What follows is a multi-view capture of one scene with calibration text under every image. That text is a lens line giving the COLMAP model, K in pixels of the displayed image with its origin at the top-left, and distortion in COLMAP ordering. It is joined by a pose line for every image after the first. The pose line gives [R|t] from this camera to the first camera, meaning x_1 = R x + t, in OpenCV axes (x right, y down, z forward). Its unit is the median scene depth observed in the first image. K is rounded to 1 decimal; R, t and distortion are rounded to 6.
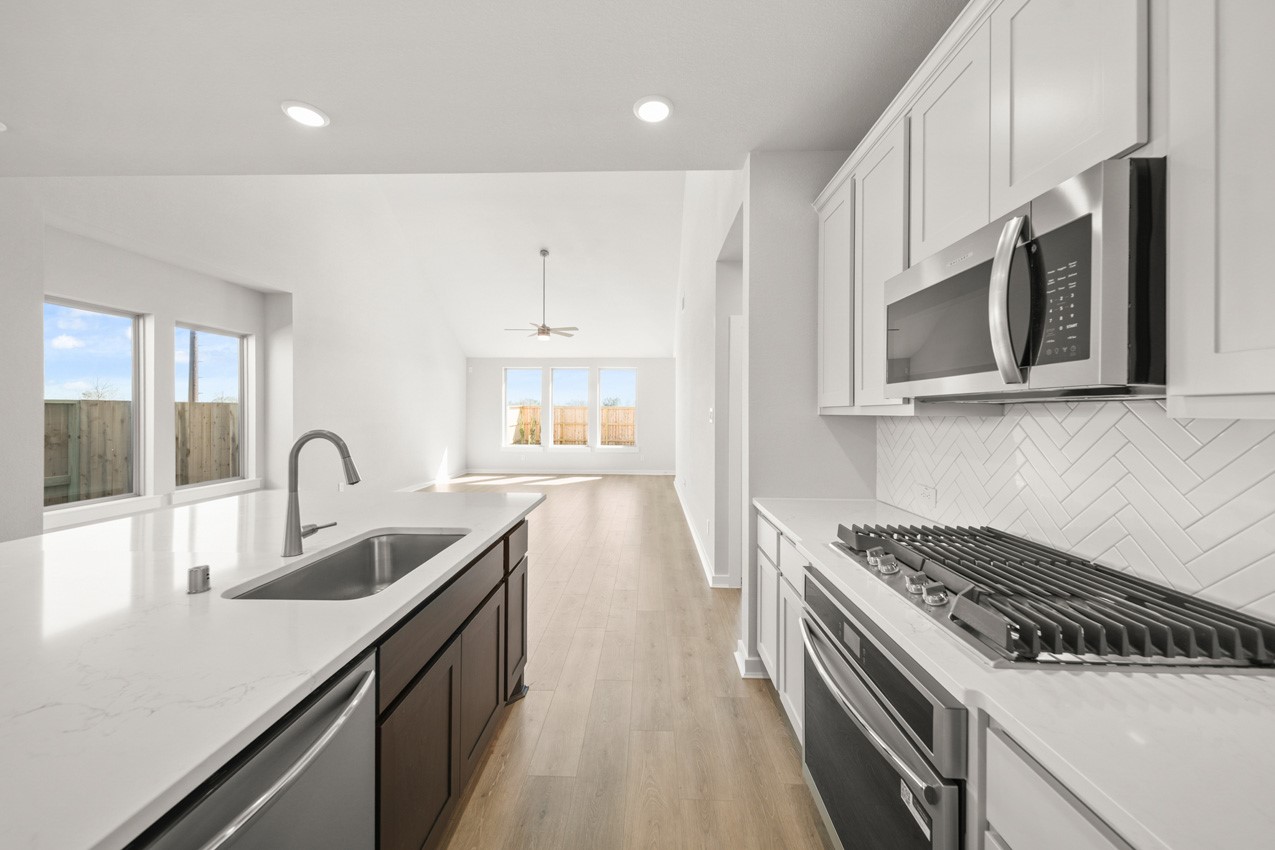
lens RADIAL K [[458.5, 0, 635.1], [0, 458.5, 413.9], [0, 0, 1]] dist [0.001111, 0.000015]
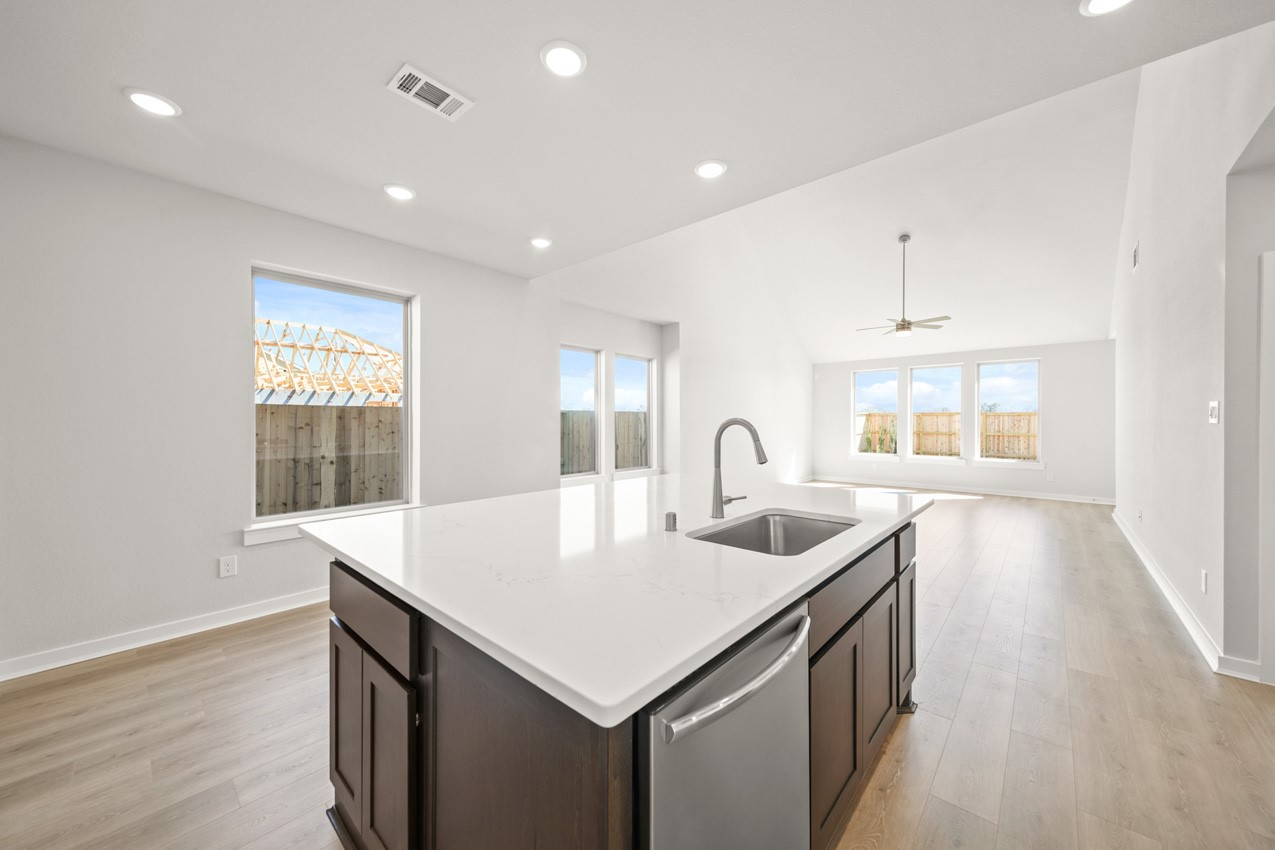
lens RADIAL K [[456.8, 0, 633.1], [0, 456.8, 423.1], [0, 0, 1]] dist [0.000991, -0.001708]
pose [[0.758328, -0.002570, -0.651869, -0.039578], [0.001709, 0.999997, -0.001954, 0.019129], [0.651871, 0.000367, 0.758329, -0.038404]]
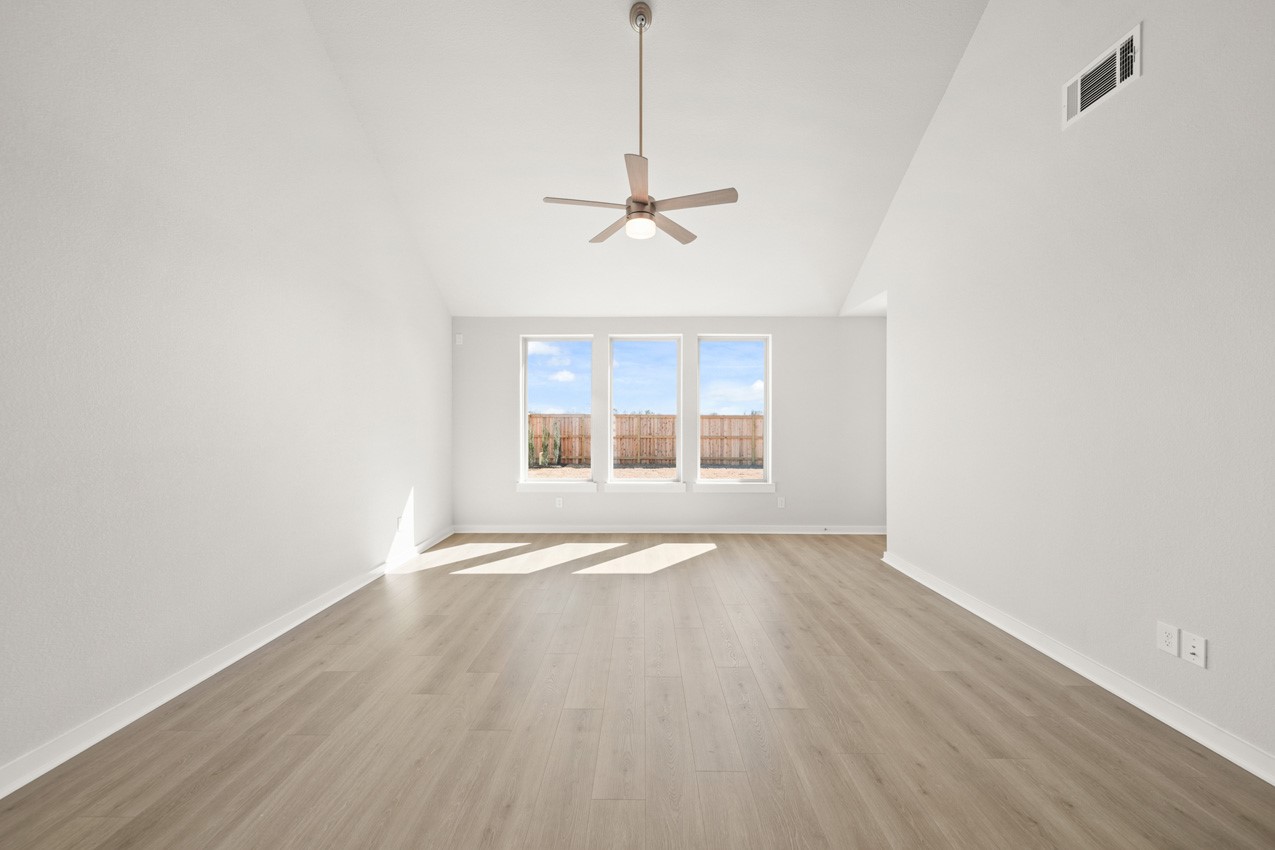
lens RADIAL K [[460.1, 0, 637.5], [0, 460.1, 425.0], [0, 0, 1]] dist [-0.000054, -0.000169]
pose [[0.999885, -0.004077, 0.014585, -0.434850], [0.004077, 0.999992, -0.000015, 0.010715], [-0.014585, 0.000074, 0.999894, 1.253819]]
